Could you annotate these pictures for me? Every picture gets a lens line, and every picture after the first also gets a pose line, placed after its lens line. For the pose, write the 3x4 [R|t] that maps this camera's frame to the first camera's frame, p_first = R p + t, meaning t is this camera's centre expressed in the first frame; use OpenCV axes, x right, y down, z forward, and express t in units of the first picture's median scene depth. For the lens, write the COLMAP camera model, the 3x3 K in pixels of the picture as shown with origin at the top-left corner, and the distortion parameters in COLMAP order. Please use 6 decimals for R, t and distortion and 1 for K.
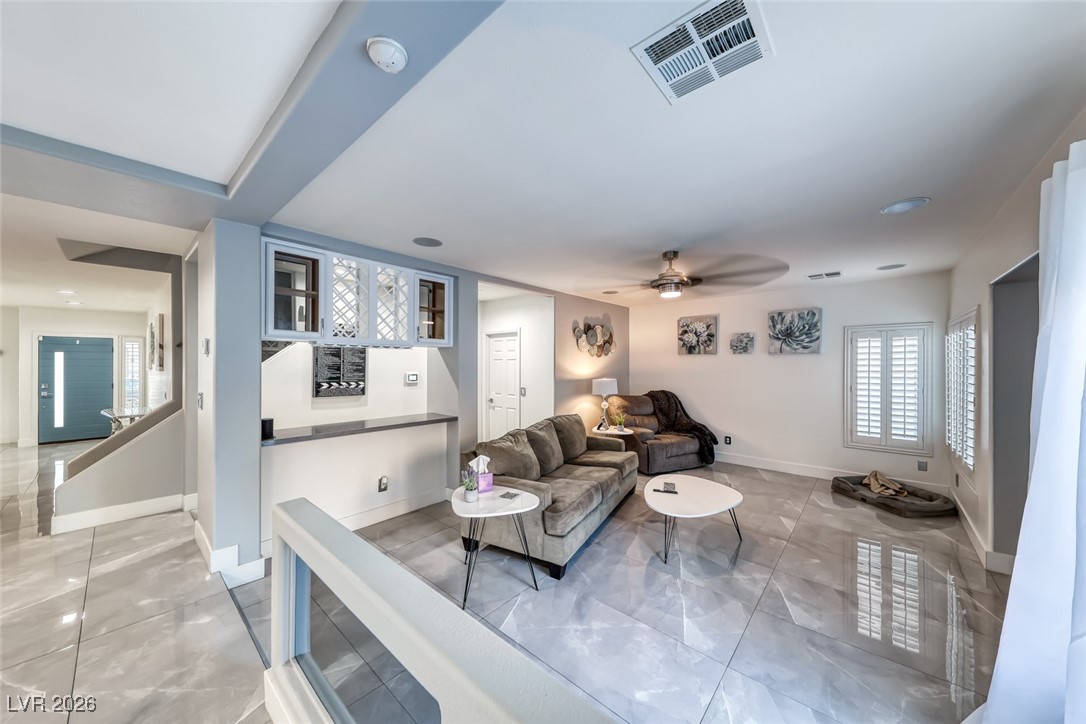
lens RADIAL K [[373.8, 0, 535.3], [0, 373.8, 362.8], [0, 0, 1]] dist [0.006319, -0.001690]
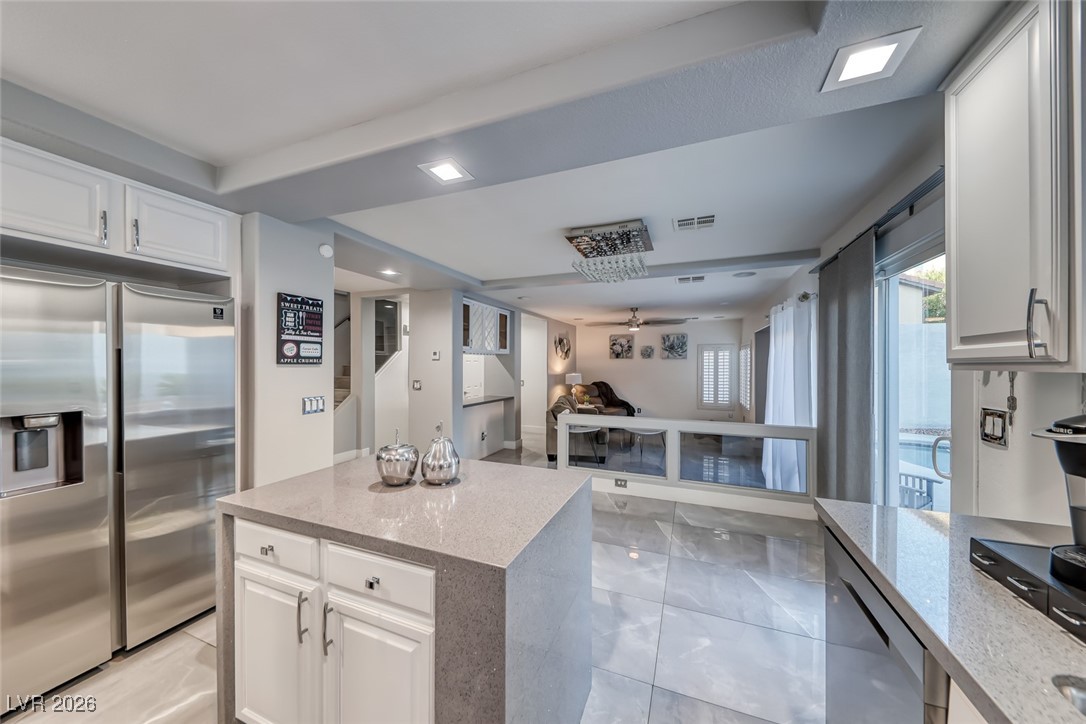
lens RADIAL K [[373.8, 0, 538.1], [0, 373.8, 365.4], [0, 0, 1]] dist [0.006319, -0.001690]
pose [[0.943315, 0.000461, 0.331899, -0.461919], [-0.003120, 0.999967, 0.007478, -0.003887], [-0.331885, -0.008090, 0.943285, -0.416383]]
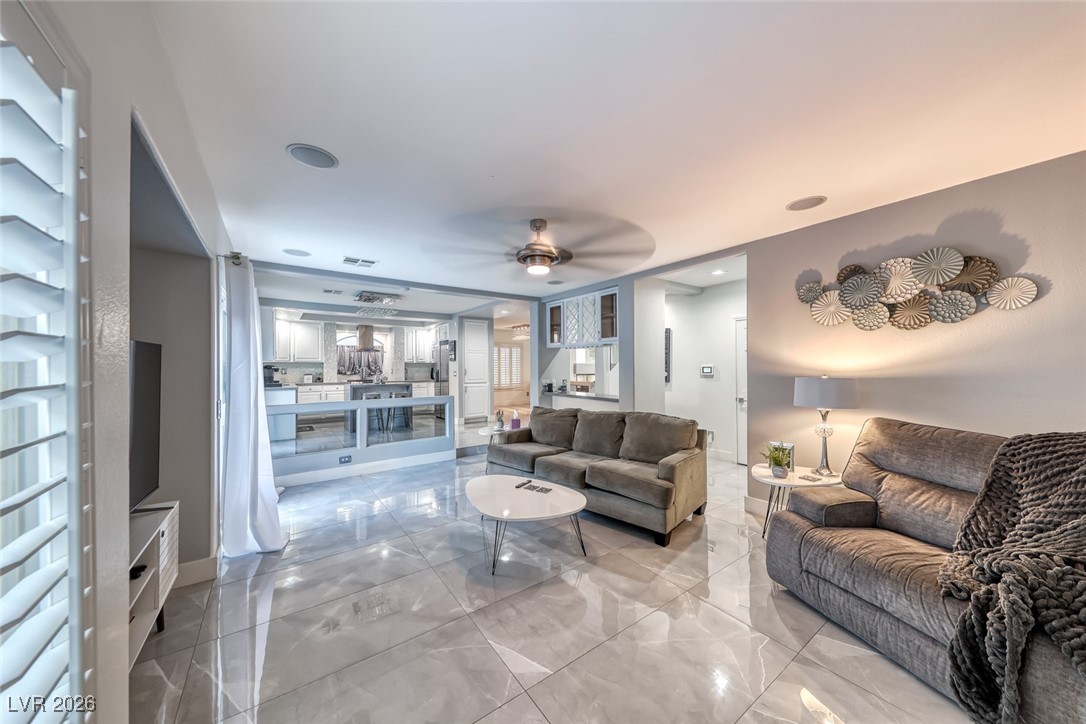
lens RADIAL K [[373.8, 0, 544.5], [0, 373.8, 365.8], [0, 0, 1]] dist [0.006319, -0.001690]
pose [[-0.218414, -0.002982, -0.975852, 0.730575], [0.009640, 0.999940, -0.005213, 0.027308], [0.975809, -0.010546, -0.218372, 0.727917]]
